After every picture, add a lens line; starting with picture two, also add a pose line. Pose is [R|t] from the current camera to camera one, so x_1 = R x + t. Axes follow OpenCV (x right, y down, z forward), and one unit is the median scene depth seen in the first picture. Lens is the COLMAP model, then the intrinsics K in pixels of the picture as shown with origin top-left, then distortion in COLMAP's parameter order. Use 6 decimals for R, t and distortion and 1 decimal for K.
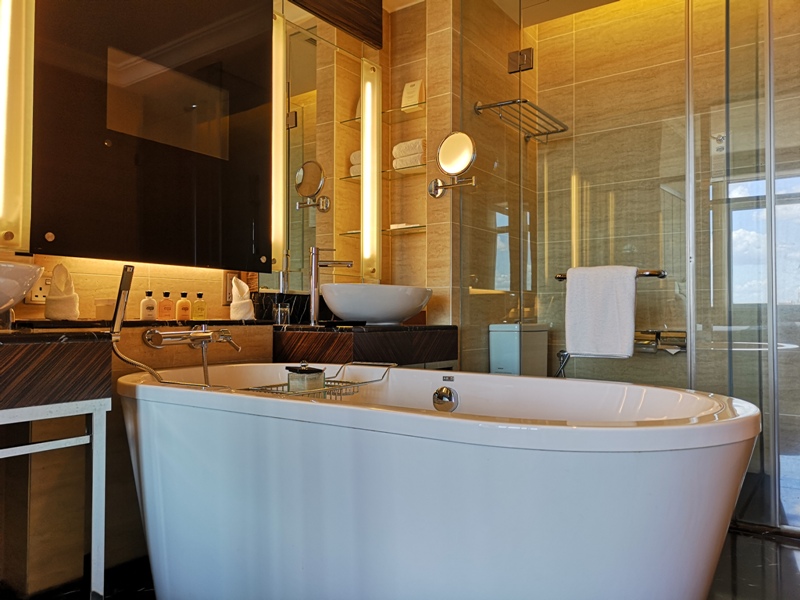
lens RADIAL K [[615.5, 0, 398.8], [0, 615.5, 303.1], [0, 0, 1]] dist [0.067254, -0.065330]
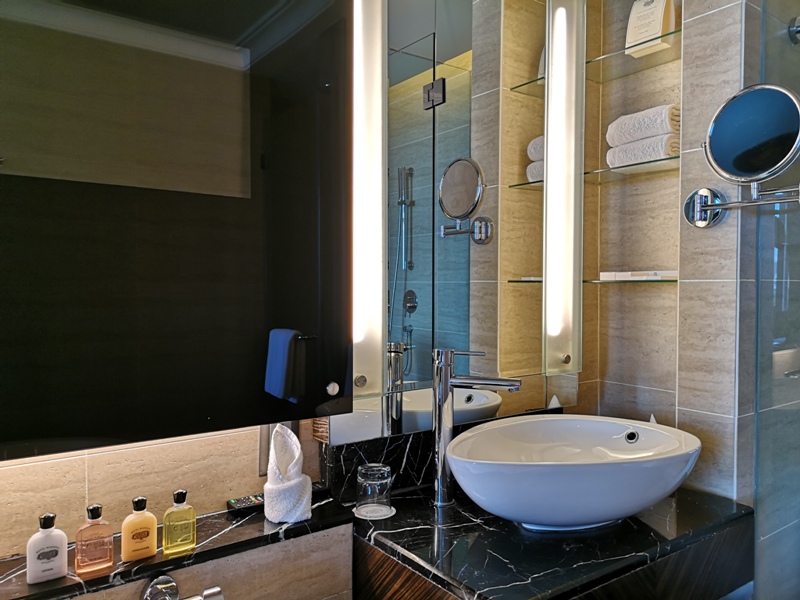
lens RADIAL K [[615.5, 0, 402.5], [0, 615.5, 298.7], [0, 0, 1]] dist [0.067254, -0.065330]
pose [[0.951763, 0.006755, -0.306758, -0.011782], [0.006965, 0.999024, 0.043609, -0.128070], [0.306754, -0.043642, 0.950788, 0.429680]]
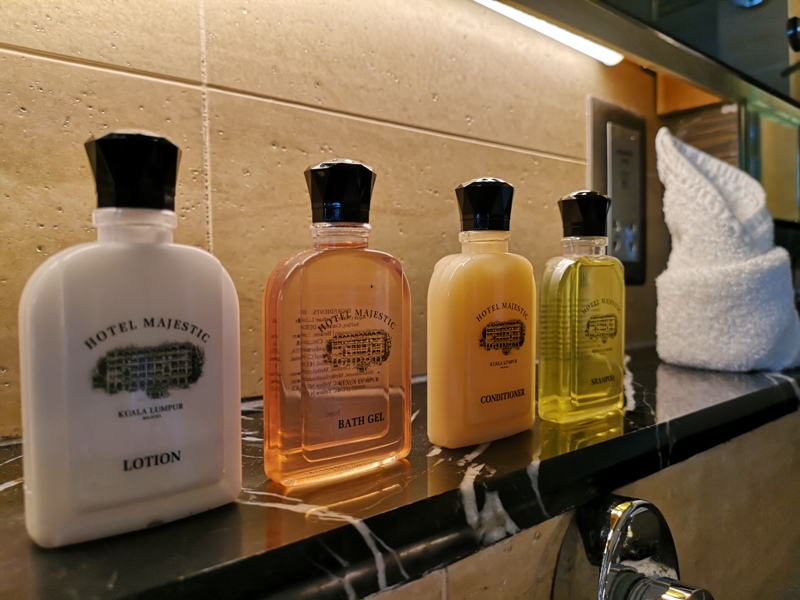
lens RADIAL K [[615.5, 0, 398.4], [0, 615.5, 301.5], [0, 0, 1]] dist [0.067254, -0.065330]
pose [[0.976265, -0.010395, -0.216331, -0.233393], [0.021895, 0.998467, 0.050829, -0.001831], [0.215471, -0.054359, 0.974996, 0.613158]]
